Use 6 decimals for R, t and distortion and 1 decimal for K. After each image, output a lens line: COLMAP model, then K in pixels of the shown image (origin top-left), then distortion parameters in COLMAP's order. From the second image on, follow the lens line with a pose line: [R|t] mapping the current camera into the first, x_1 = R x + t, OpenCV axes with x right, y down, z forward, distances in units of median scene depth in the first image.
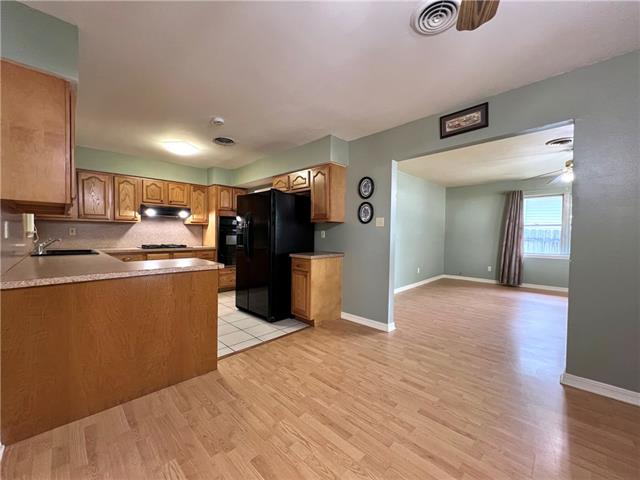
lens RADIAL K [[257.4, 0, 322.7], [0, 257.4, 239.1], [0, 0, 1]] dist [-0.001594, -0.000334]
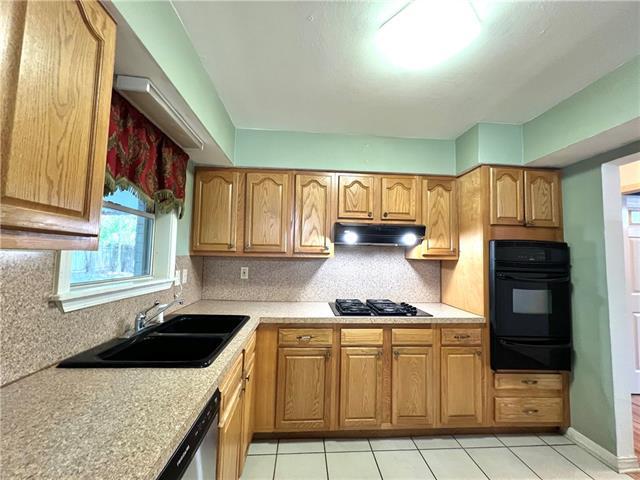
lens RADIAL K [[257.4, 0, 322.5], [0, 257.4, 239.8], [0, 0, 1]] dist [-0.001594, -0.000334]
pose [[0.749017, -0.038256, -0.661445, -0.421961], [-0.027097, 0.995728, -0.088274, -0.059906], [0.661996, 0.084042, 0.744781, 0.659334]]
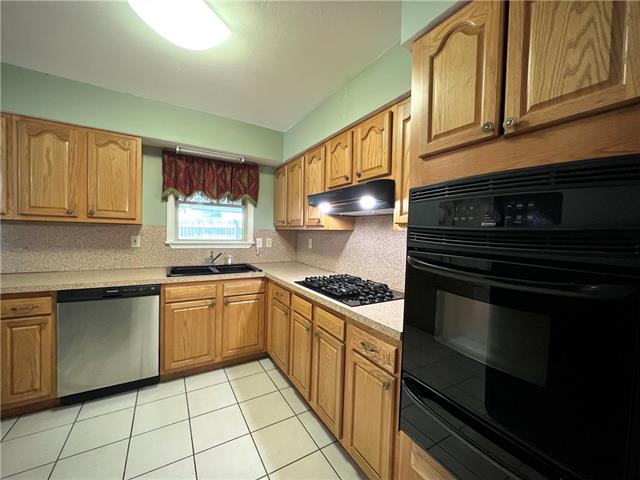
lens RADIAL K [[257.4, 0, 322.5], [0, 257.4, 240.8], [0, 0, 1]] dist [-0.001594, -0.000334]
pose [[-0.250111, 0.018238, -0.968045, -0.234799], [-0.049614, 0.998268, 0.031626, -0.064538], [0.966945, 0.055938, -0.248773, 1.232439]]
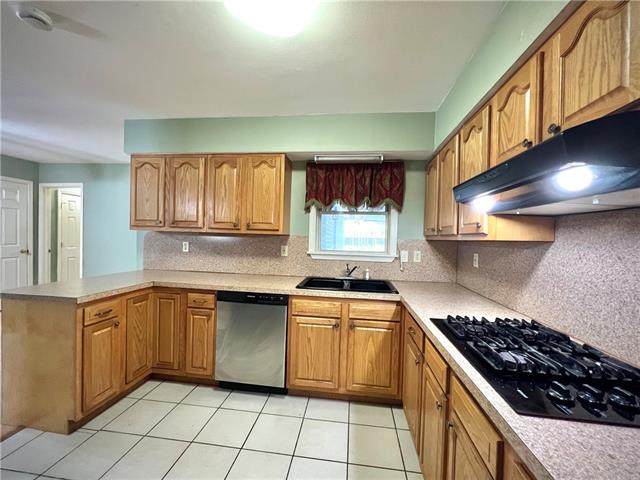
lens RADIAL K [[257.4, 0, 320.4], [0, 257.4, 241.7], [0, 0, 1]] dist [-0.001594, -0.000334]
pose [[-0.800482, -0.021594, -0.598967, -0.397289], [-0.047940, 0.998456, 0.028072, -0.068404], [0.597436, 0.051186, -0.800281, 1.236399]]
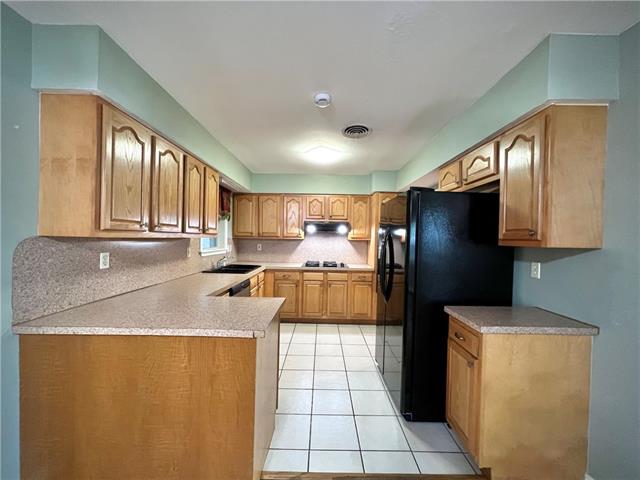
lens RADIAL K [[257.4, 0, 322.3], [0, 257.4, 241.1], [0, 0, 1]] dist [-0.001594, -0.000334]
pose [[0.697103, 0.014810, -0.716818, 0.063952], [-0.027822, 0.999592, -0.006405, -0.057699], [0.716431, 0.024408, 0.697231, 0.389885]]
